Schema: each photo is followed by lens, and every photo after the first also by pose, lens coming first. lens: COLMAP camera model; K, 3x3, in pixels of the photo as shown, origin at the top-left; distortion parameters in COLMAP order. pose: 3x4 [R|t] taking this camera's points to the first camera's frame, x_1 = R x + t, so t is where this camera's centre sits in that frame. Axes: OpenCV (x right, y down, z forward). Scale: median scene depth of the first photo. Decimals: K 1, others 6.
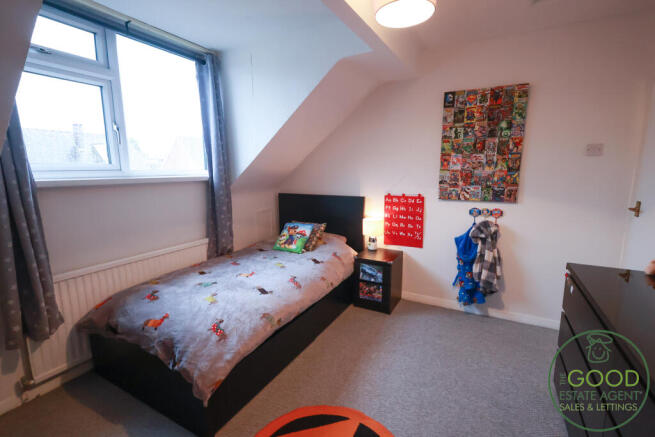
lens RADIAL K [[299.9, 0, 327.5], [0, 299.9, 218.5], [0, 0, 1]] dist [-0.001310, -0.000125]
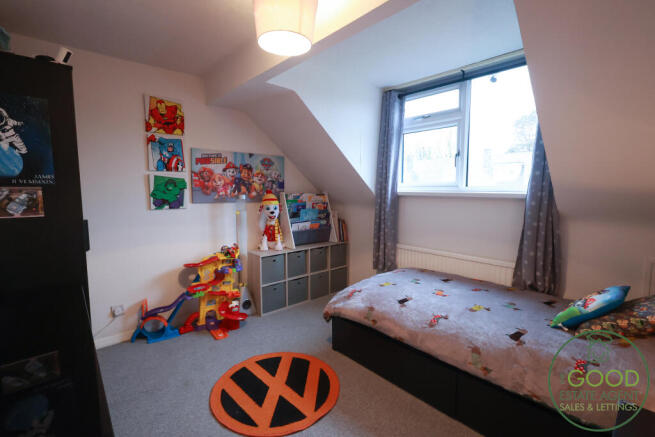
lens RADIAL K [[308.4, 0, 327.5], [0, 308.4, 218.5], [0, 0, 1]] dist [0.001212, 0.000103]
pose [[-0.341951, 0.100422, -0.934337, 0.778020], [-0.146323, 0.976456, 0.158501, -0.156708], [0.928256, 0.190915, -0.319206, 0.949274]]
